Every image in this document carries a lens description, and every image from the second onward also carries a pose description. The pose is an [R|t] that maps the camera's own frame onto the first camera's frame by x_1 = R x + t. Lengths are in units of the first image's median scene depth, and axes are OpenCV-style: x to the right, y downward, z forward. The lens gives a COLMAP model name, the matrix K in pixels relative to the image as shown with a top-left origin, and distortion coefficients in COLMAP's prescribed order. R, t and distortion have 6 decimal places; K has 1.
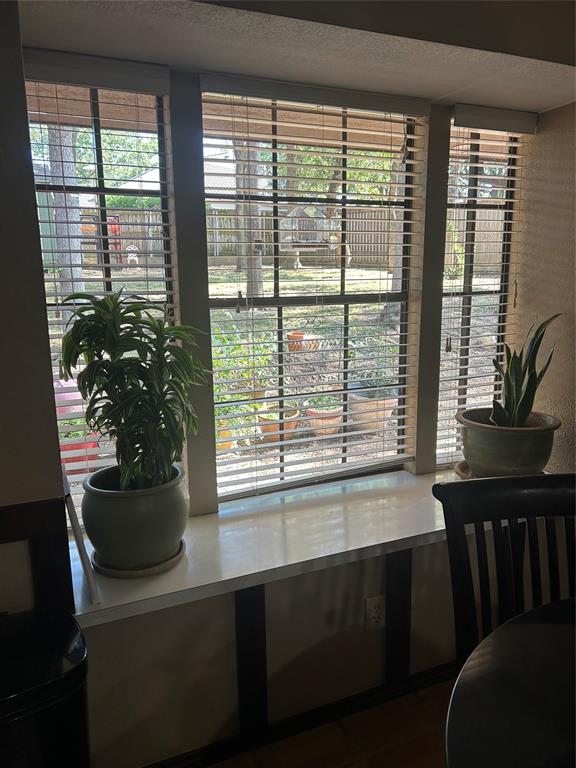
lens RADIAL K [[576.5, 0, 284.0], [0, 576.5, 388.8], [0, 0, 1]] dist [0.063232, -0.070717]
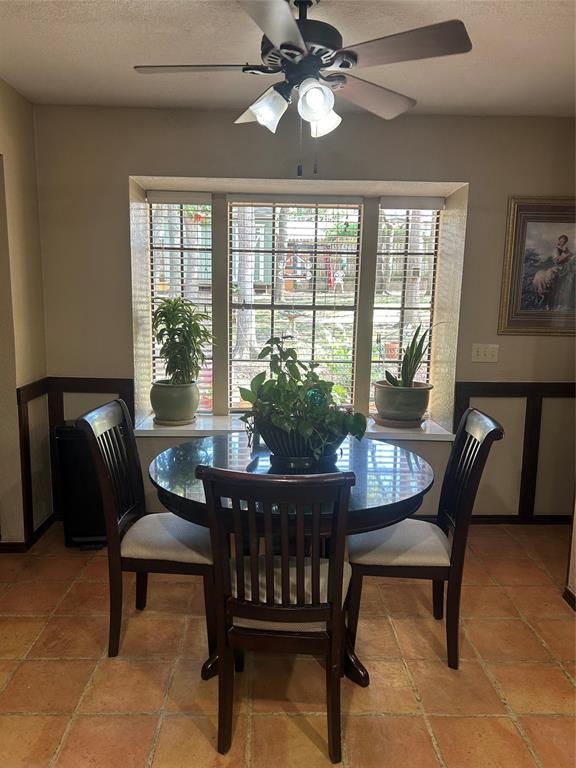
lens RADIAL K [[576.5, 0, 284.0], [0, 576.5, 388.8], [0, 0, 1]] dist [0.063232, -0.070717]
pose [[0.923557, 0.088197, -0.373179, 0.680582], [-0.102843, 0.994507, -0.019477, 0.130184], [0.369412, 0.056367, 0.927555, -0.628403]]
